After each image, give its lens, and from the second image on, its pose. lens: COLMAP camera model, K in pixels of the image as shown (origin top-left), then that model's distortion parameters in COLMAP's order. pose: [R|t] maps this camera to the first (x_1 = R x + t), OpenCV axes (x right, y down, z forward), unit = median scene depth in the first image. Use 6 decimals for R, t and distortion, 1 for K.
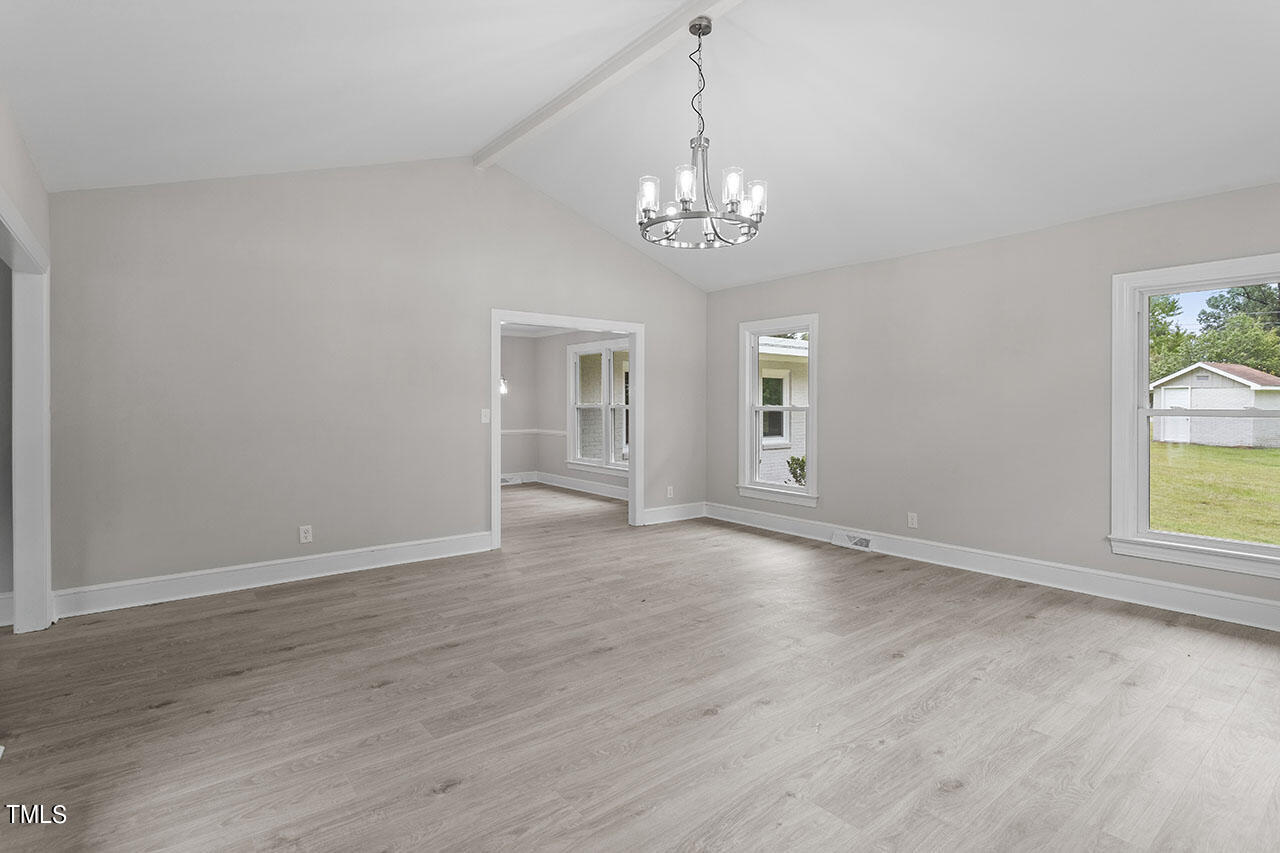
lens RADIAL K [[628.4, 0, 645.7], [0, 628.4, 407.8], [0, 0, 1]] dist [-0.018980, 0.009461]
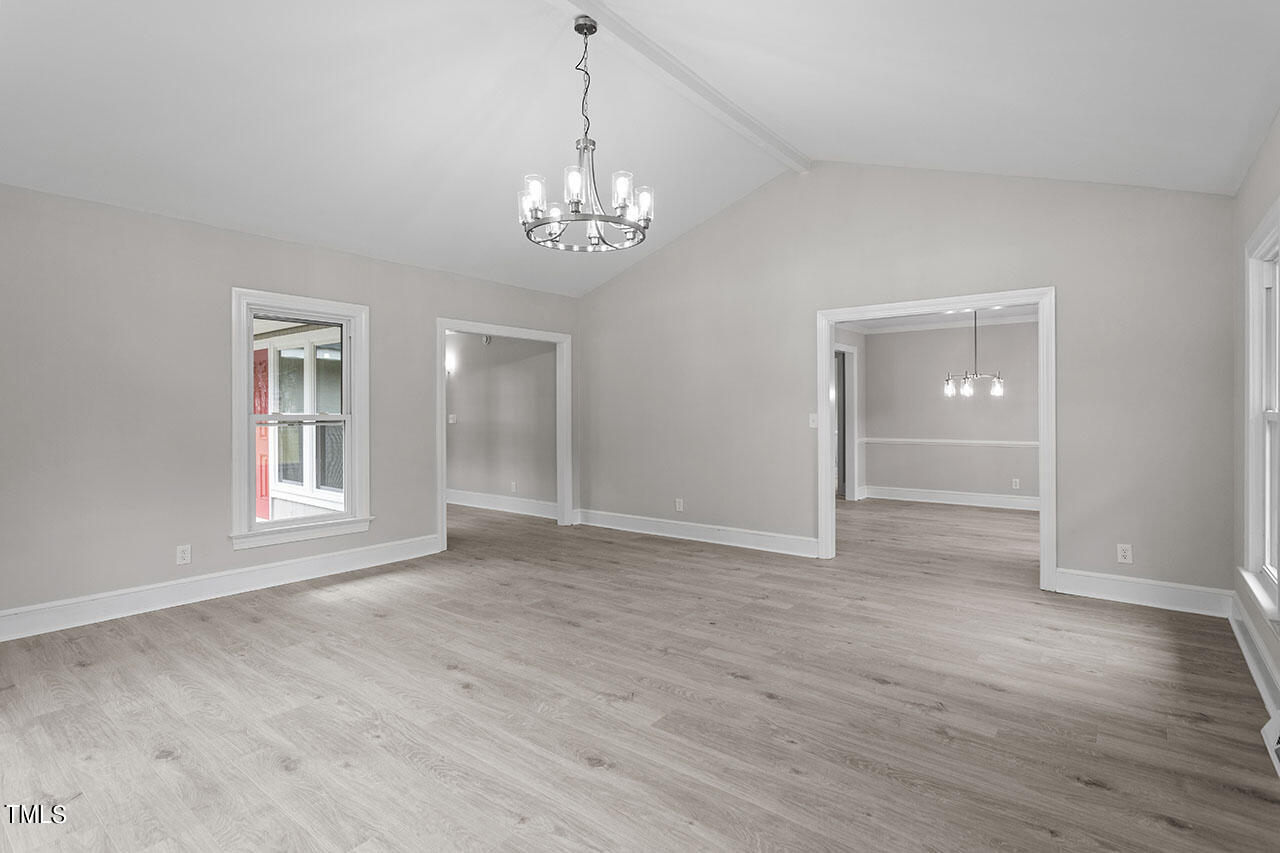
lens RADIAL K [[628.4, 0, 645.7], [0, 628.4, 407.8], [0, 0, 1]] dist [-0.018980, 0.009461]
pose [[0.227737, -0.004561, -0.973712, 1.070187], [-0.003766, 0.999977, -0.005565, -0.001157], [0.973715, 0.004934, 0.227715, 0.862195]]
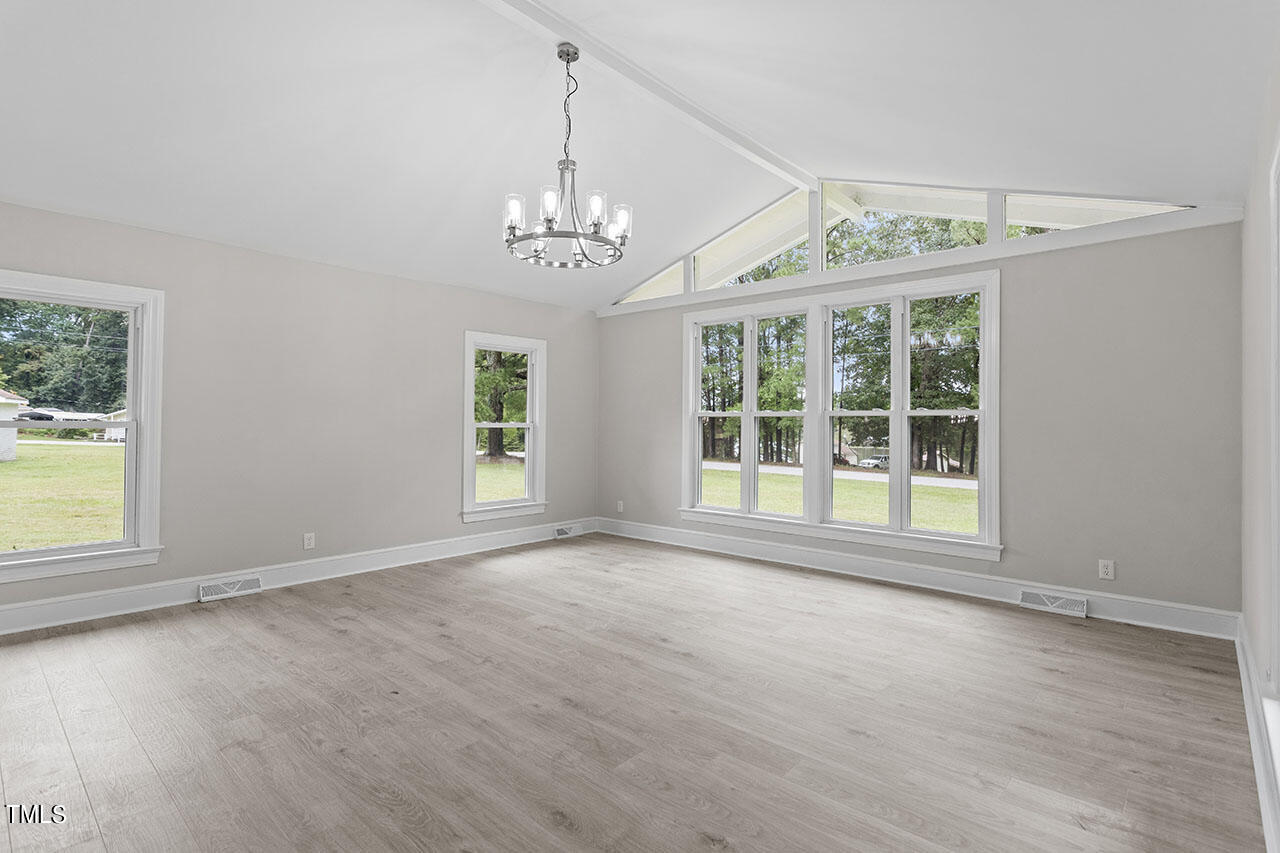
lens RADIAL K [[628.4, 0, 645.7], [0, 628.4, 407.8], [0, 0, 1]] dist [-0.018980, 0.009461]
pose [[-0.164565, 0.019240, 0.986179, -0.941253], [0.001965, 0.999814, -0.019179, -0.004023], [-0.986364, -0.001219, -0.164572, 1.035640]]
